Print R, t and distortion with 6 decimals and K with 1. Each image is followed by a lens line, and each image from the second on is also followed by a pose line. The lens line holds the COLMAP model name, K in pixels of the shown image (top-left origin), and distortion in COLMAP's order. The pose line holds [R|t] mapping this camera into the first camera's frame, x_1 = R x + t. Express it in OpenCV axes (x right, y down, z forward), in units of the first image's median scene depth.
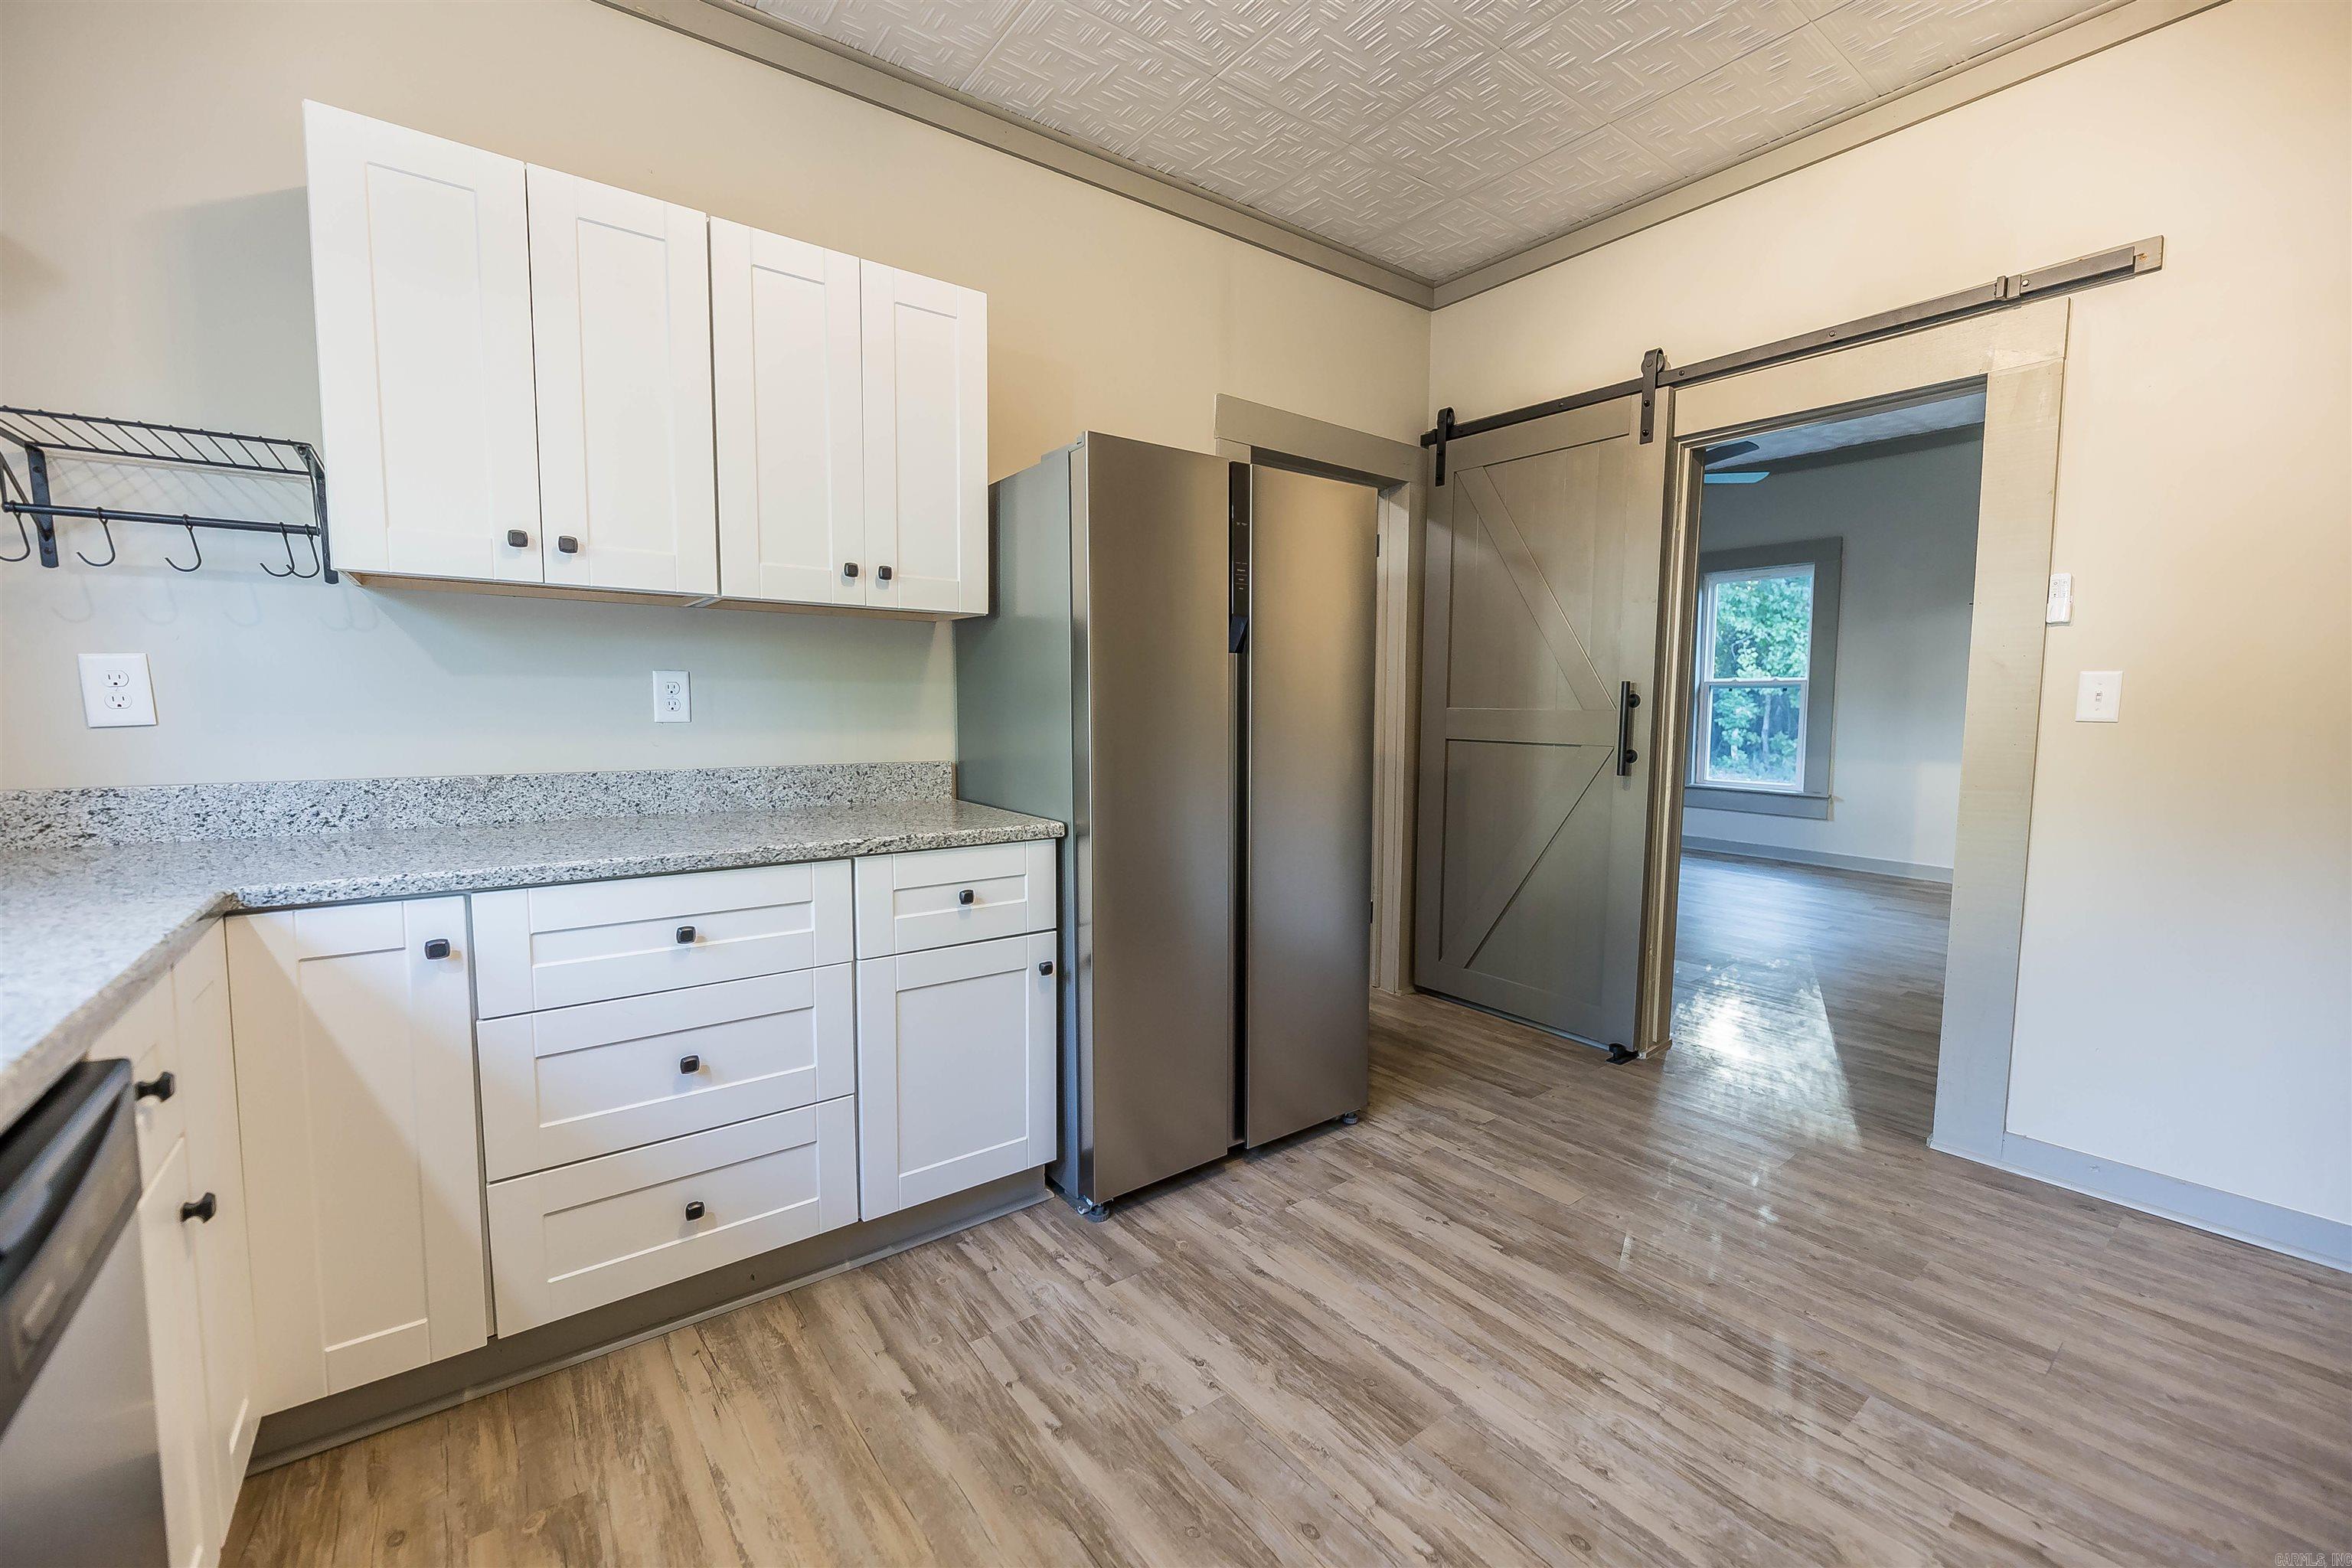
lens RADIAL K [[948.2, 0, 1179.6], [0, 948.2, 779.7], [0, 0, 1]] dist [-0.003721, -0.000918]
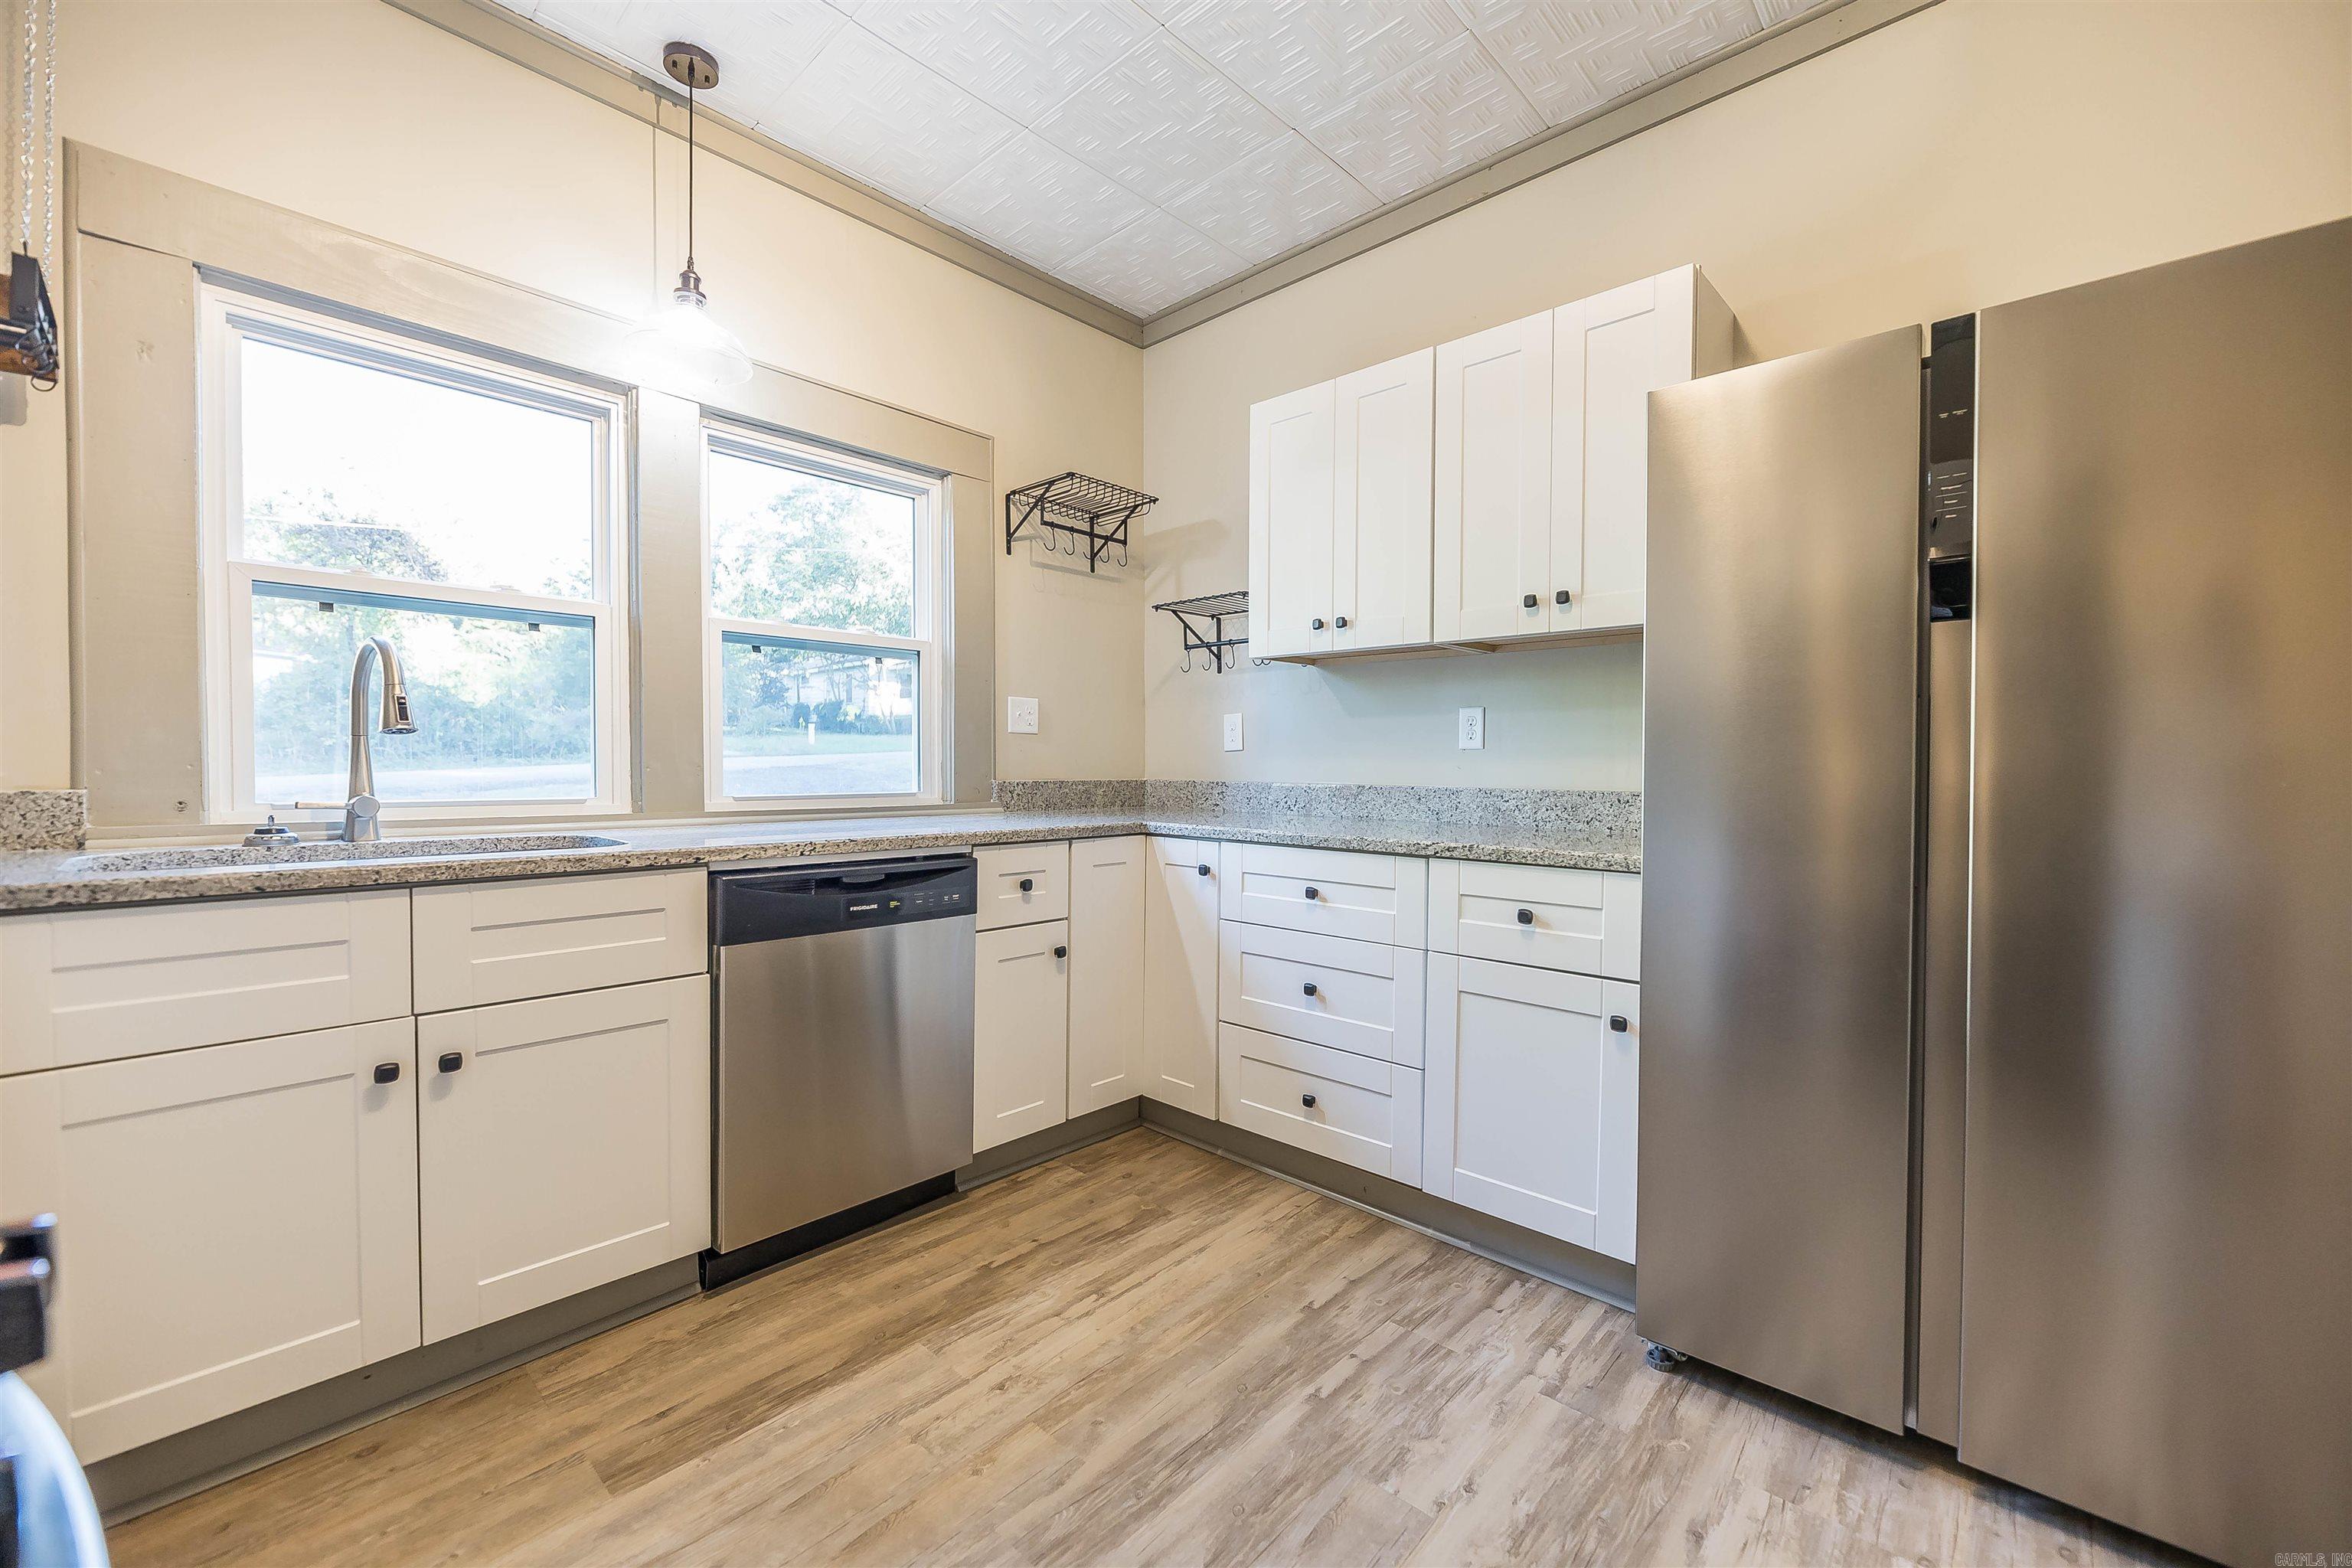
lens RADIAL K [[948.2, 0, 1179.6], [0, 948.2, 779.7], [0, 0, 1]] dist [-0.003721, -0.000918]
pose [[0.170513, 0.009567, -0.985309, 0.742366], [-0.087674, 0.996134, -0.005500, 0.022118], [0.981447, 0.087324, 0.170693, 0.522477]]
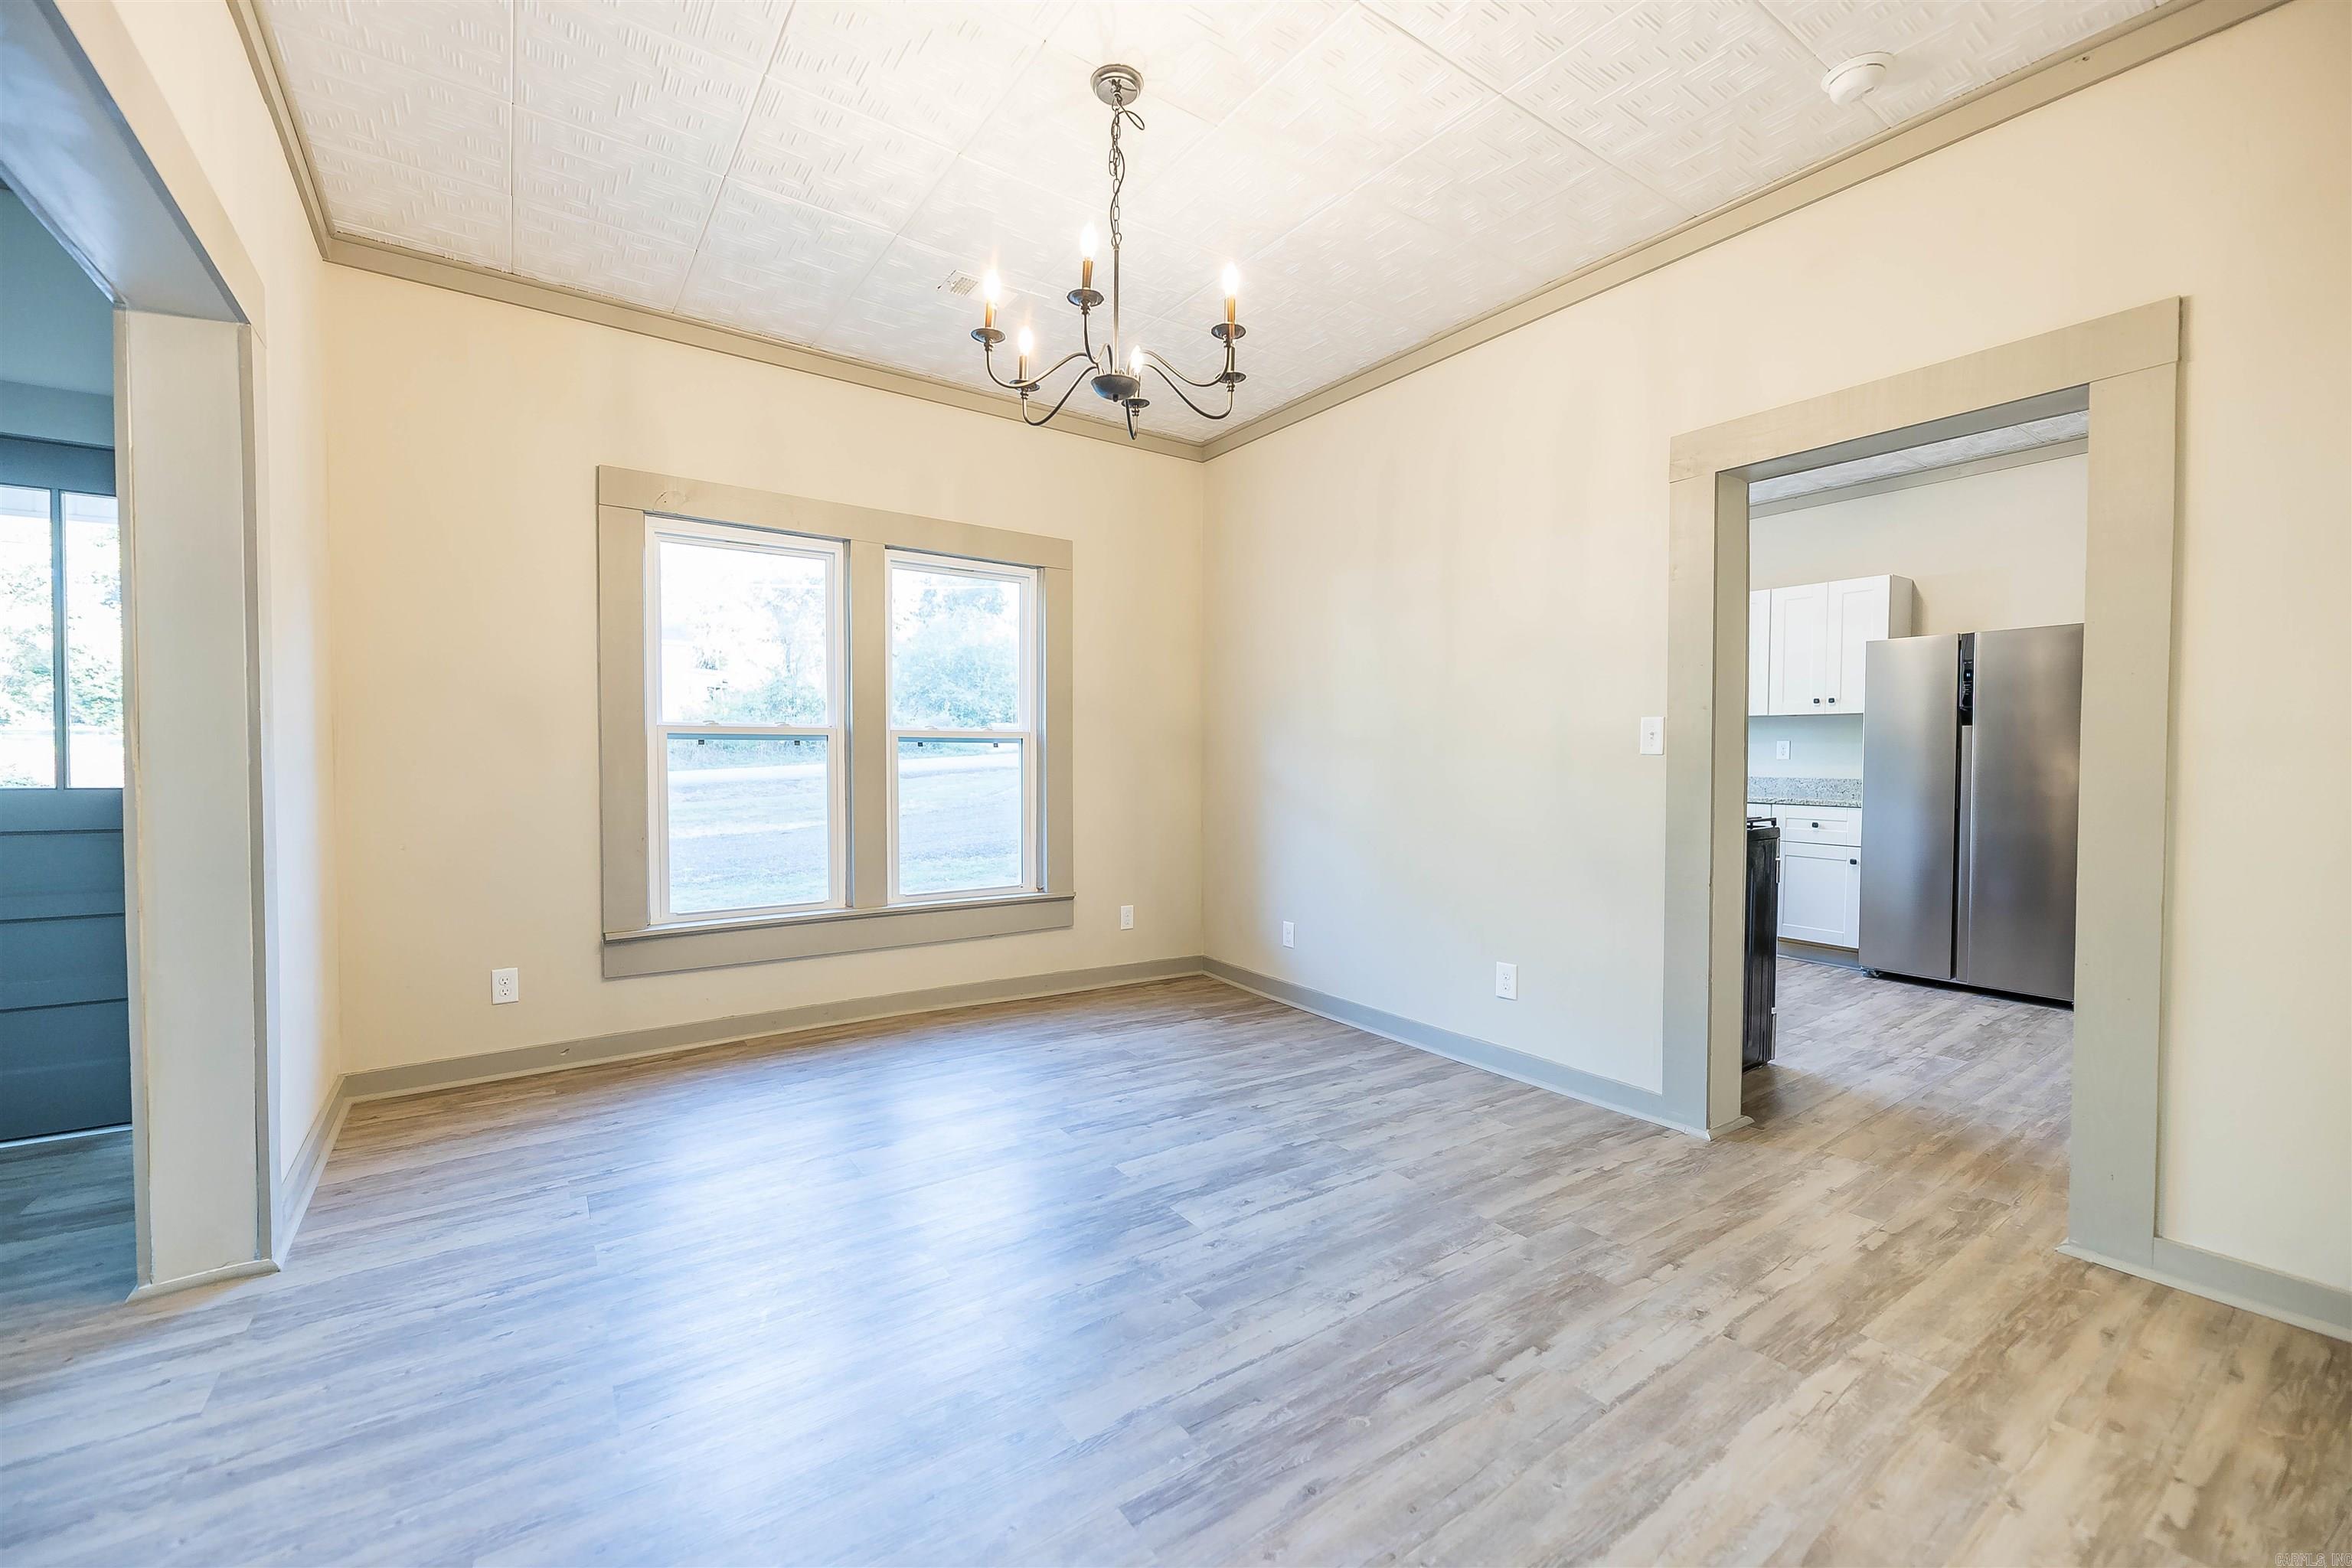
lens RADIAL K [[948.2, 0, 1179.6], [0, 948.2, 779.7], [0, 0, 1]] dist [-0.003721, -0.000918]
pose [[-0.039073, 0.020268, -0.999031, 2.705175], [-0.089553, 0.995700, 0.023703, 0.104172], [0.995215, 0.090393, -0.037089, -0.727483]]
